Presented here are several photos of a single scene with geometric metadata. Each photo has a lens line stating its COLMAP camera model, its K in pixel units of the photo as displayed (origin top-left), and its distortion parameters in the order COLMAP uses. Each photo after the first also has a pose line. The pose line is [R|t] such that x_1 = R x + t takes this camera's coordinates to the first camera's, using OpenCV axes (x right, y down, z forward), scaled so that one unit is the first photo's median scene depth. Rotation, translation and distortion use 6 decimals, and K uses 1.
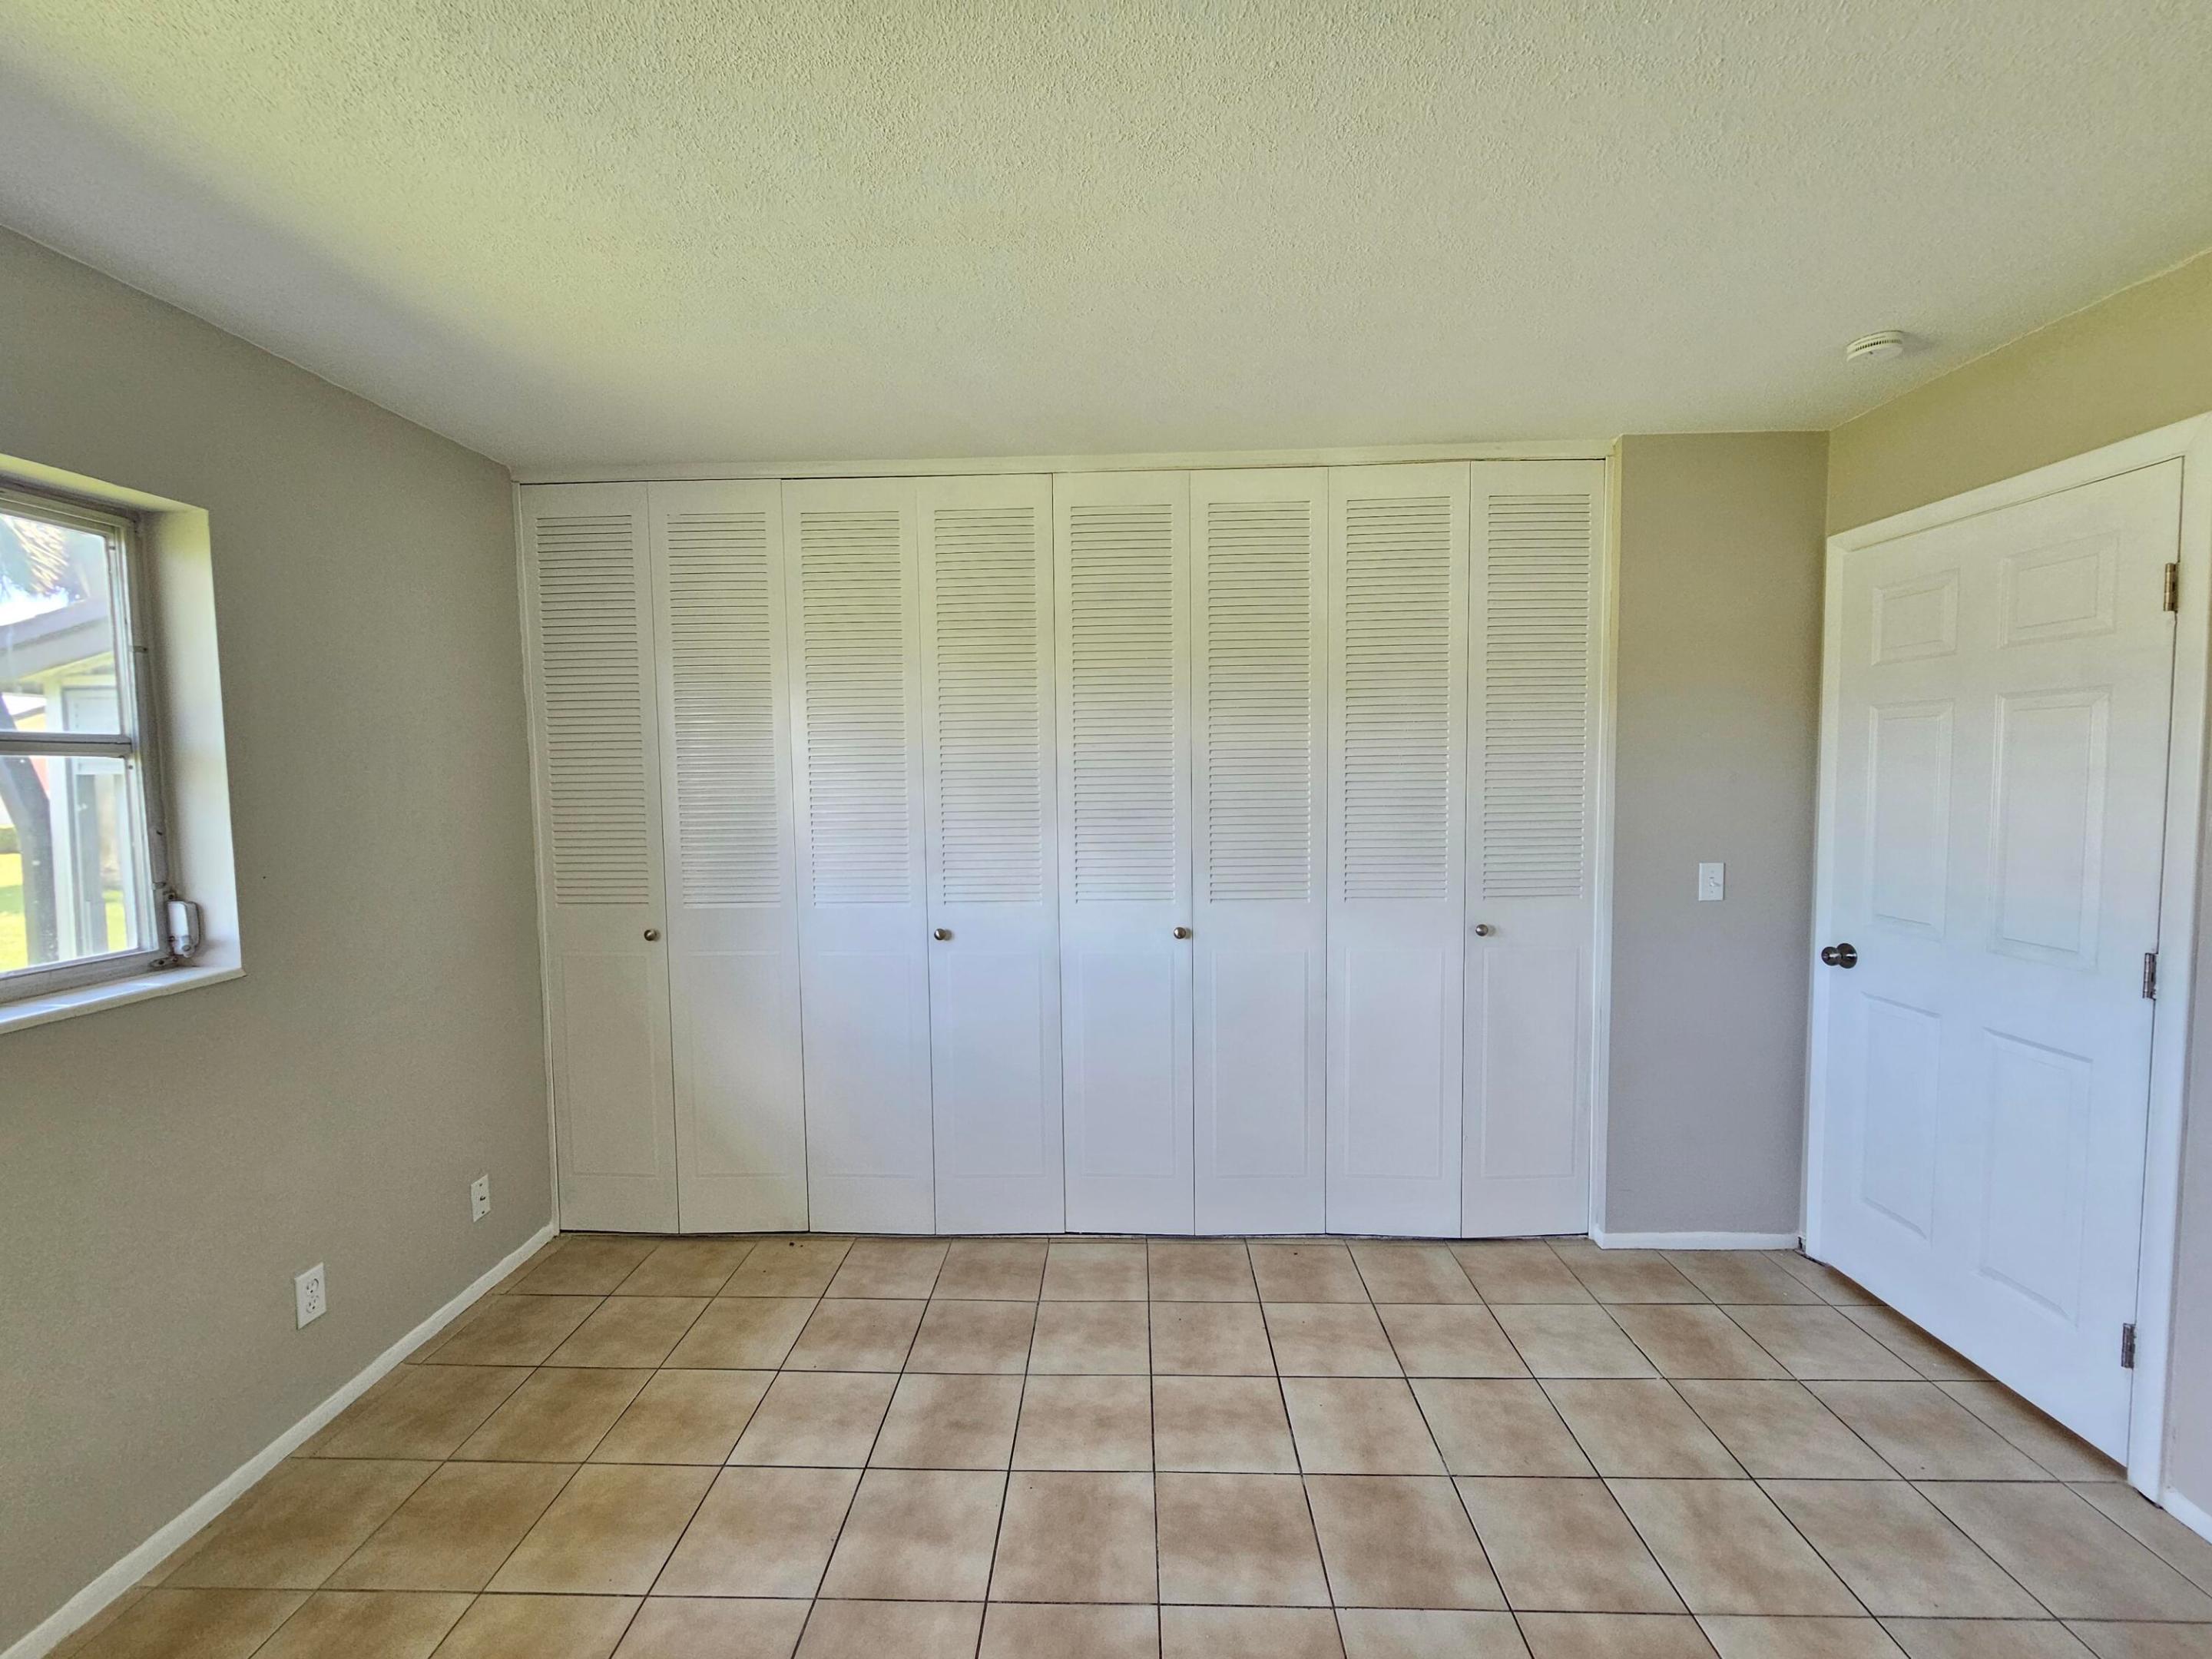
lens RADIAL K [[903.8, 0, 1098.5], [0, 903.8, 828.3], [0, 0, 1]] dist [-0.004554, 0.002149]
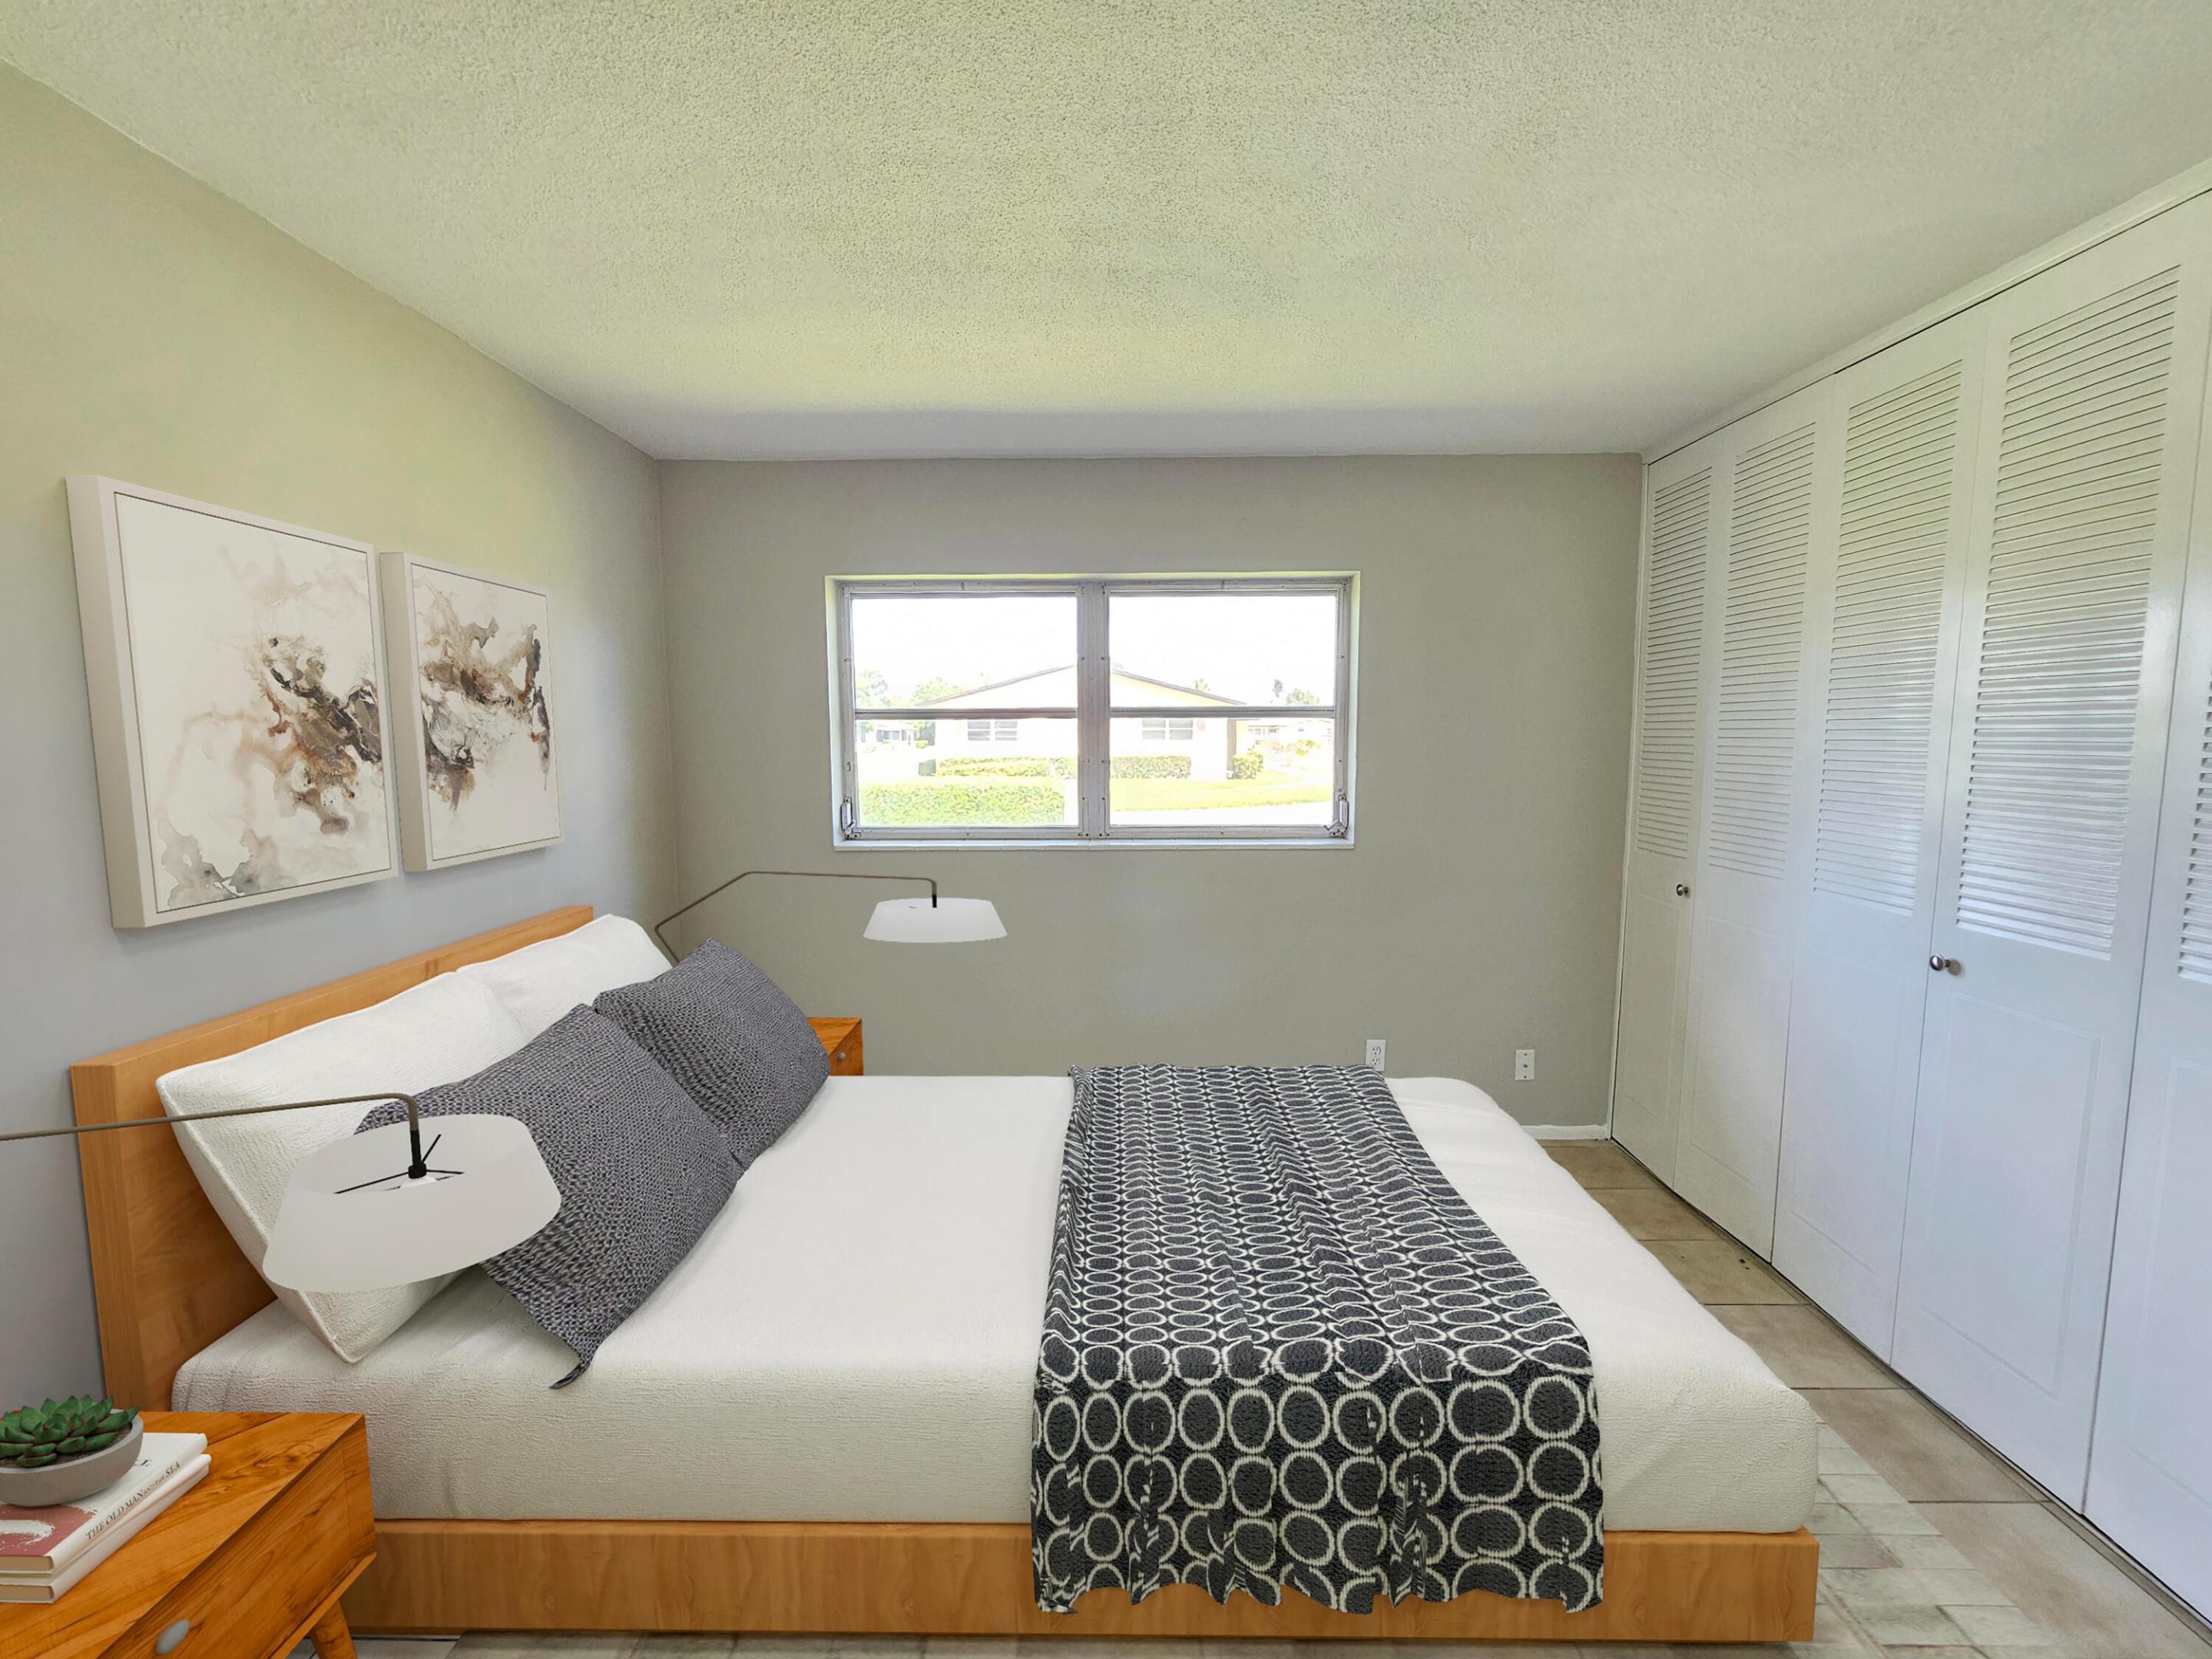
lens RADIAL K [[903.8, 0, 1101.7], [0, 903.8, 827.3], [0, 0, 1]] dist [-0.004554, 0.002149]
pose [[0.039273, 0.117201, -0.992331, 0.518302], [-0.063446, 0.991386, 0.114578, -0.028241], [0.997212, 0.058460, 0.046371, 0.336468]]
